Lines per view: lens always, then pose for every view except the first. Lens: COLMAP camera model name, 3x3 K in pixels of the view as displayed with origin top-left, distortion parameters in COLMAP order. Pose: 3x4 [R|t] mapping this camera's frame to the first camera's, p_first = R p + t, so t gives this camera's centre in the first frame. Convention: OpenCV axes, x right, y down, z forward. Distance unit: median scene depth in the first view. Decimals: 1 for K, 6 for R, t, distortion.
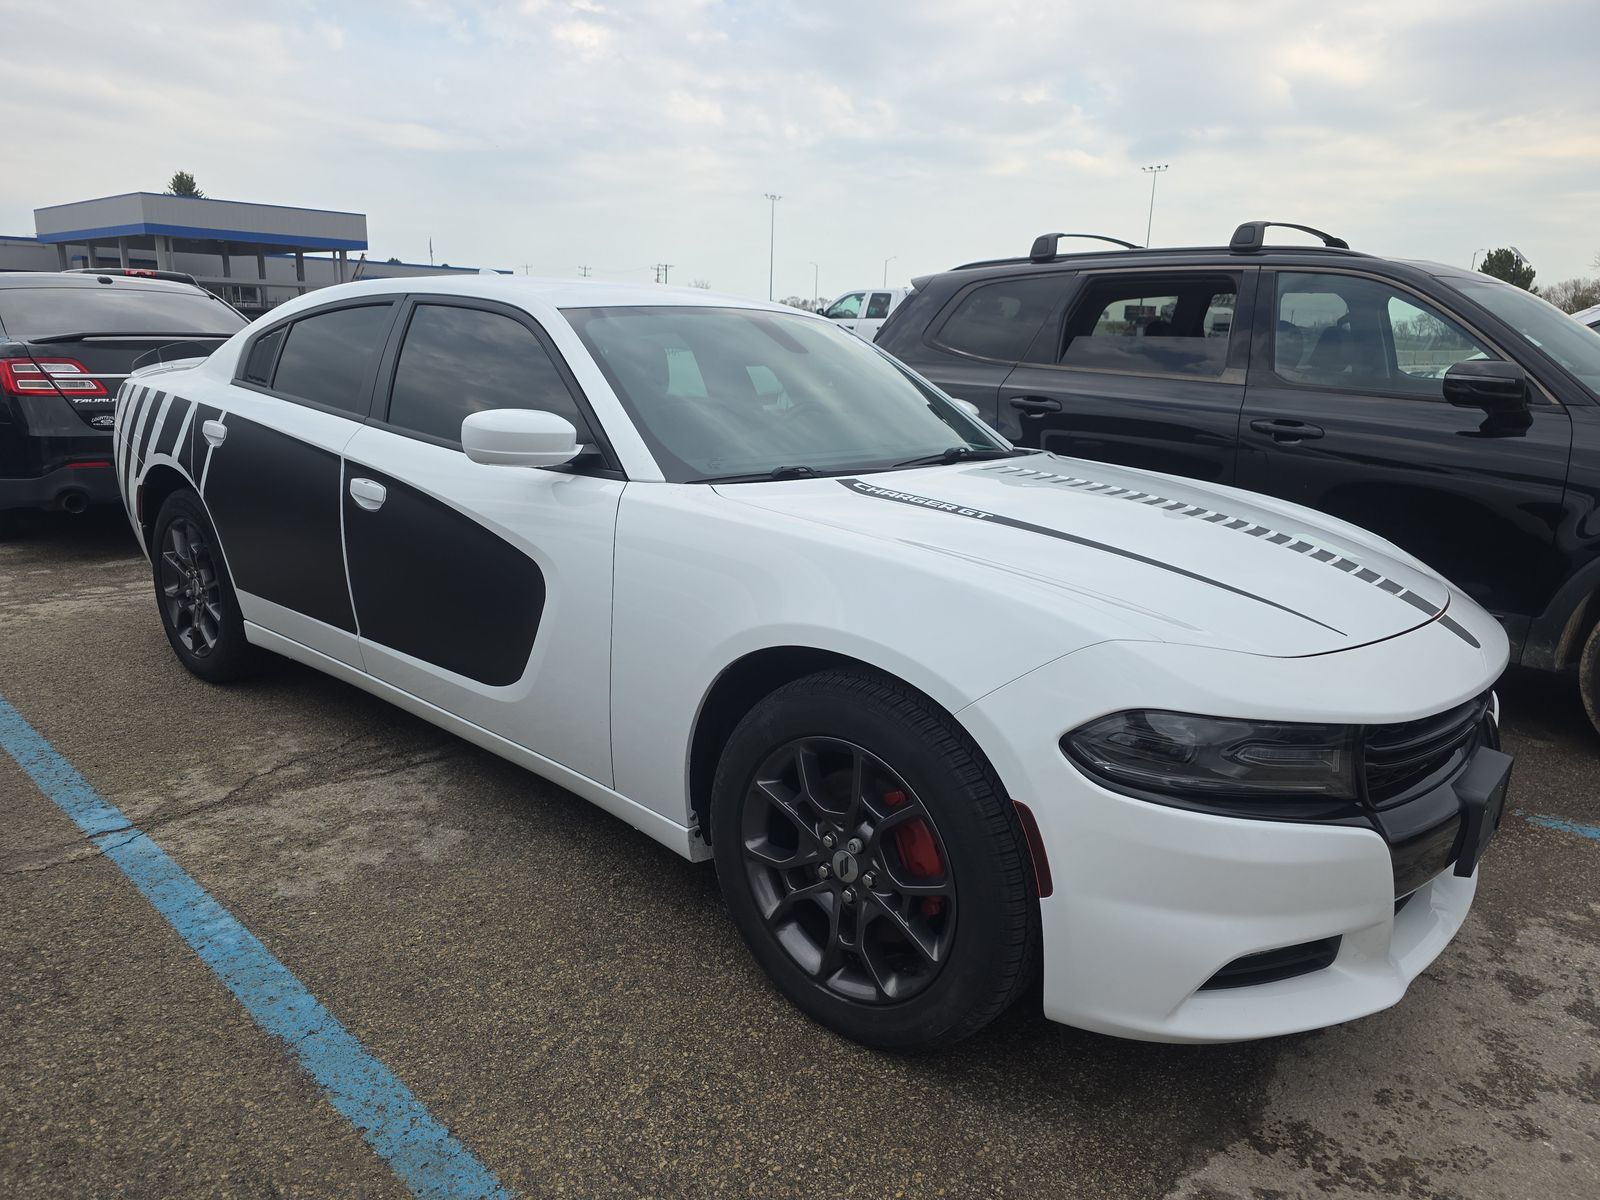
lens RADIAL K [[1077.9, 0, 782.5], [0, 1077.9, 599.3], [0, 0, 1]] dist [0.059038, -0.044174]
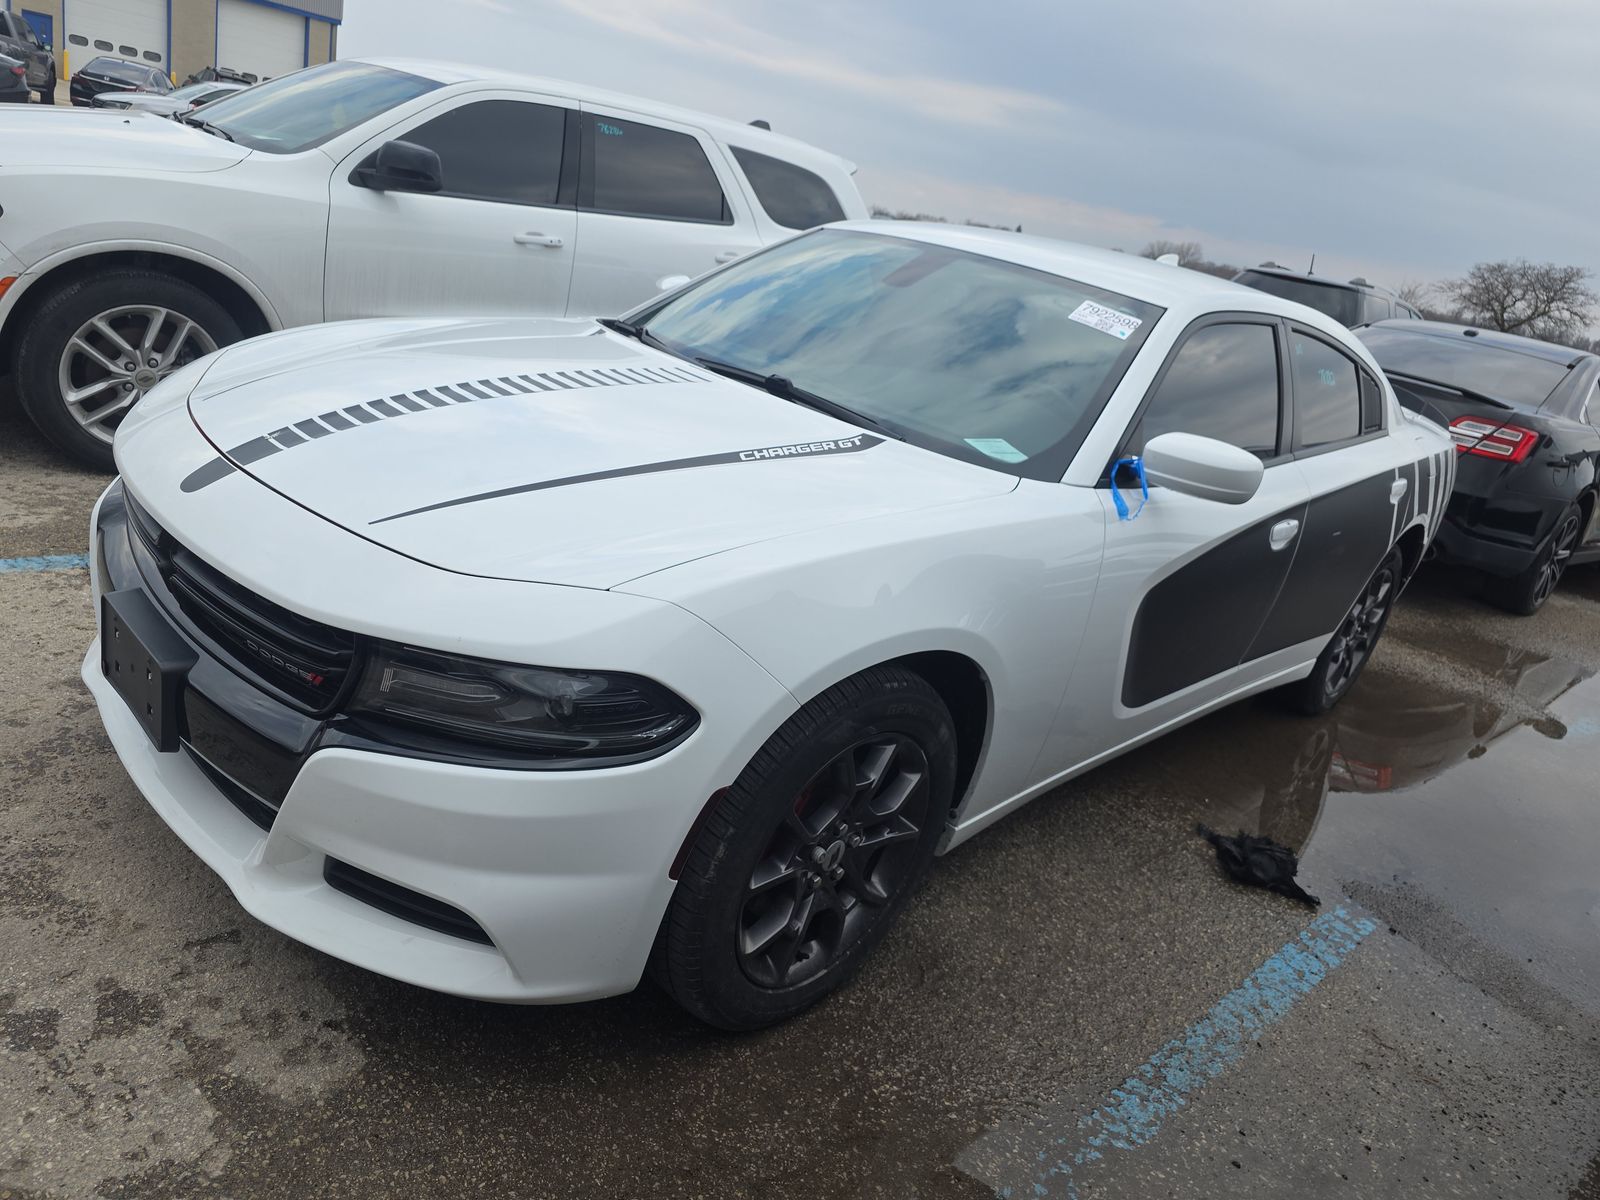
lens RADIAL K [[1077.9, 0, 782.5], [0, 1077.9, 599.3], [0, 0, 1]] dist [0.059038, -0.044174]
pose [[-0.066405, 0.301585, -0.951124, 1.300184], [-0.425845, 0.853488, 0.300357, -0.313825], [0.902356, 0.424976, 0.071752, 1.259221]]
